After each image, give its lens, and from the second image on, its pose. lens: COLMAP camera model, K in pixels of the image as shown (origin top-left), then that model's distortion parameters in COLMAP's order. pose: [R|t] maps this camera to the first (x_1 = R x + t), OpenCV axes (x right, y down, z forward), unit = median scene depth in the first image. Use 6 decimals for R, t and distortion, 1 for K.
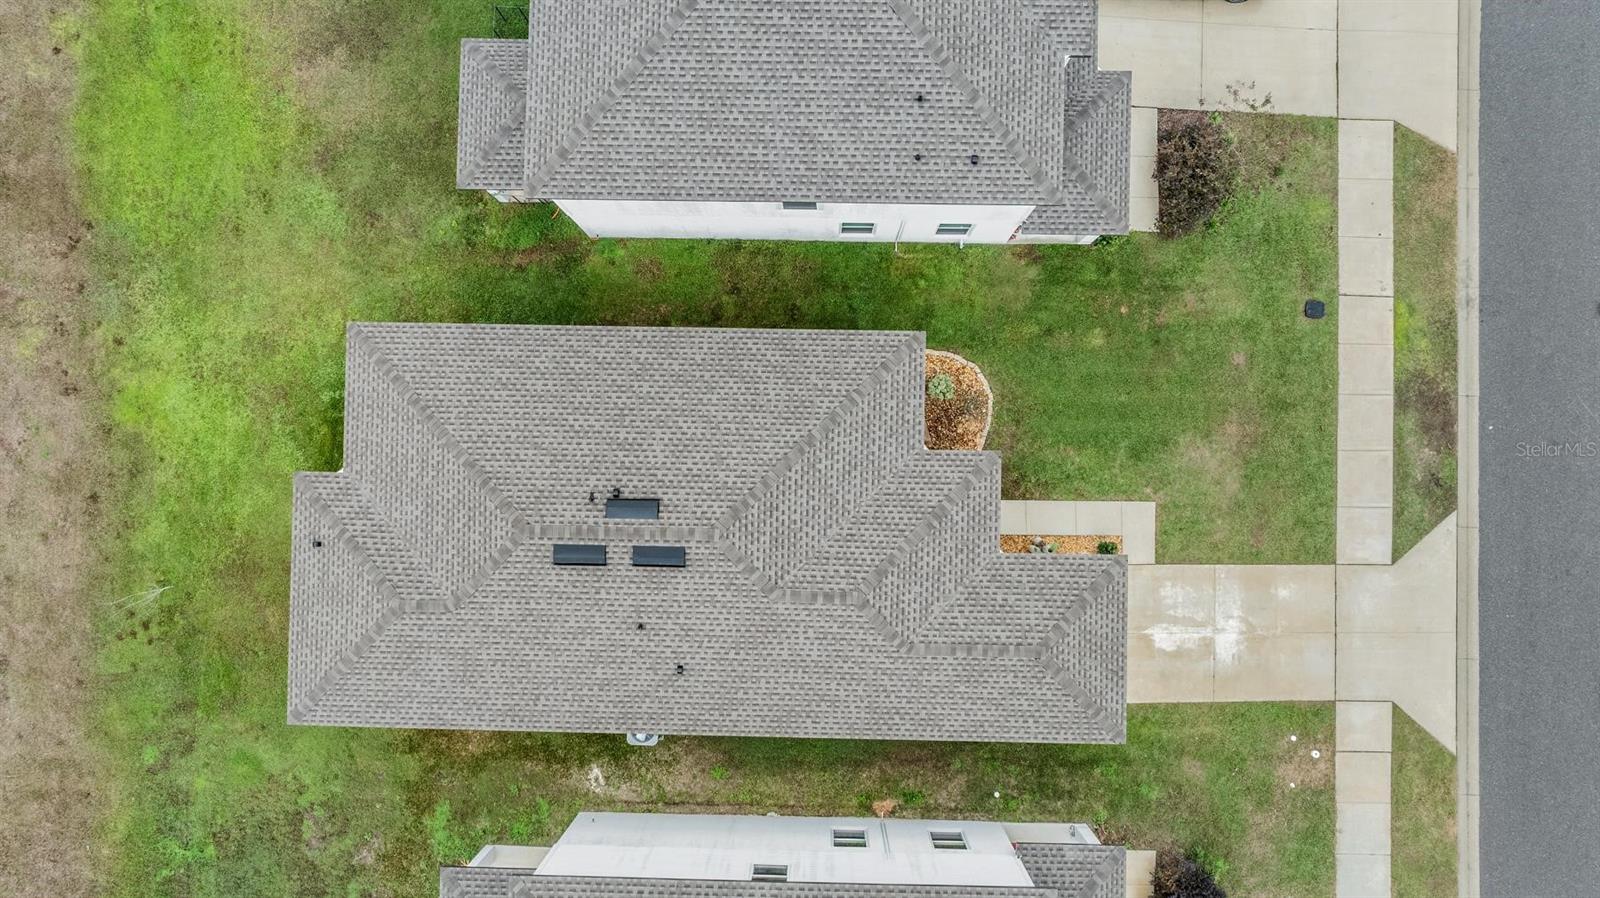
lens RADIAL K [[1114.0, 0, 762.6], [0, 1114.0, 455.3], [0, 0, 1]] dist [-0.014377, -0.005582]
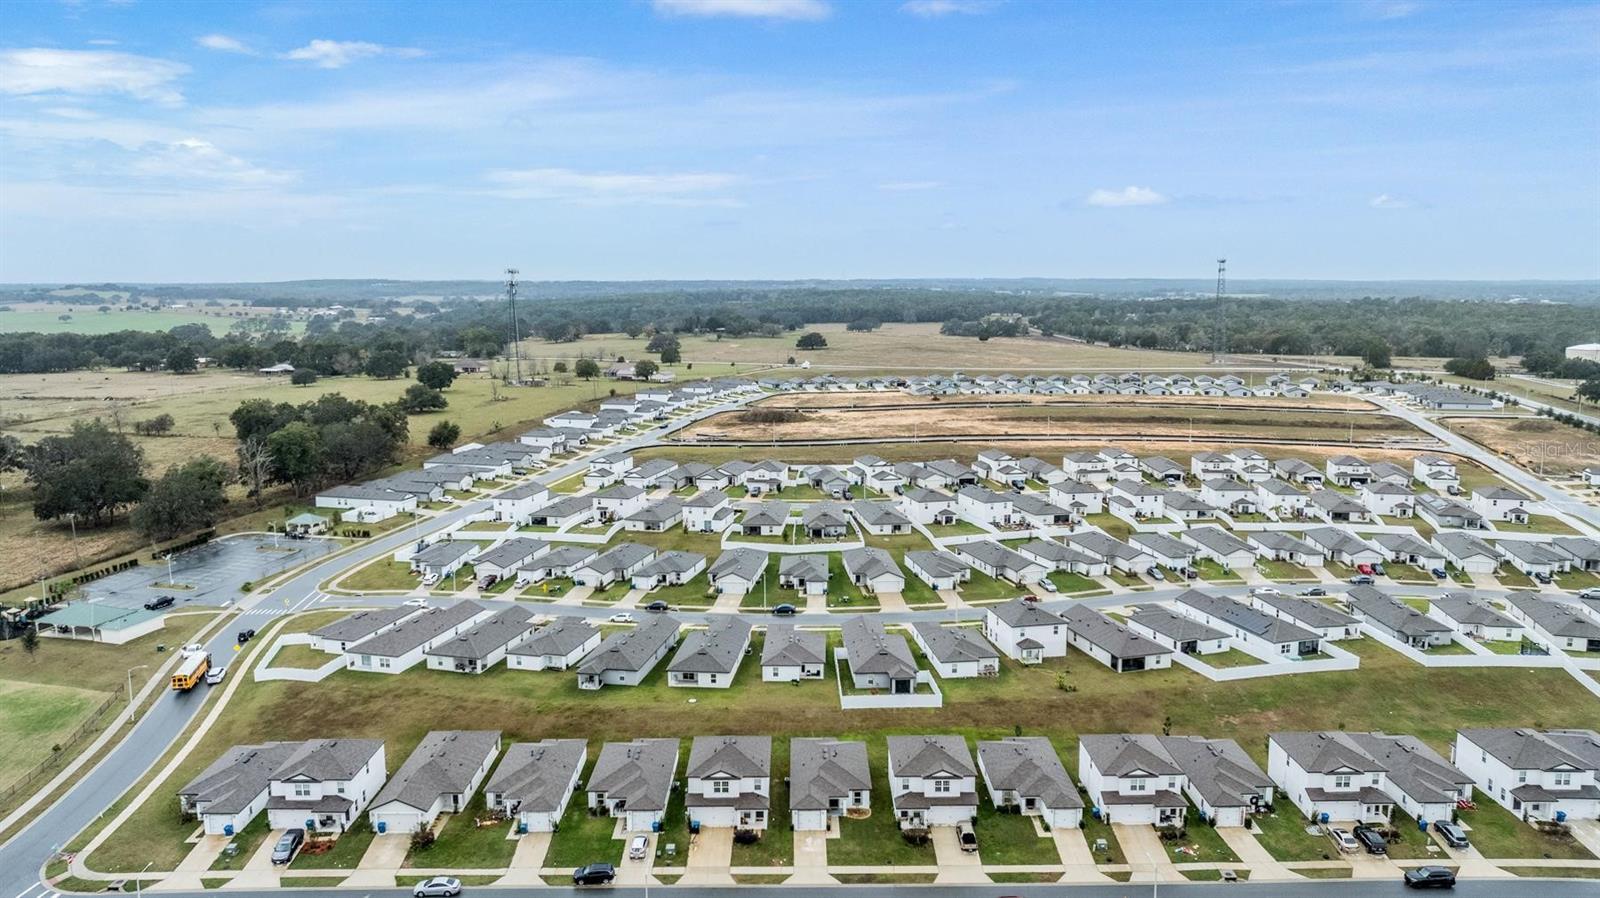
lens RADIAL K [[1149.9, 0, 781.6], [0, 1149.9, 451.8], [0, 0, 1]] dist [-0.016840, -0.005951]
pose [[0.013450, 0.143906, -0.989500, 4.487143], [-0.999582, 0.027249, -0.009624, 0.265946], [0.025578, 0.989216, 0.144213, -1.130465]]
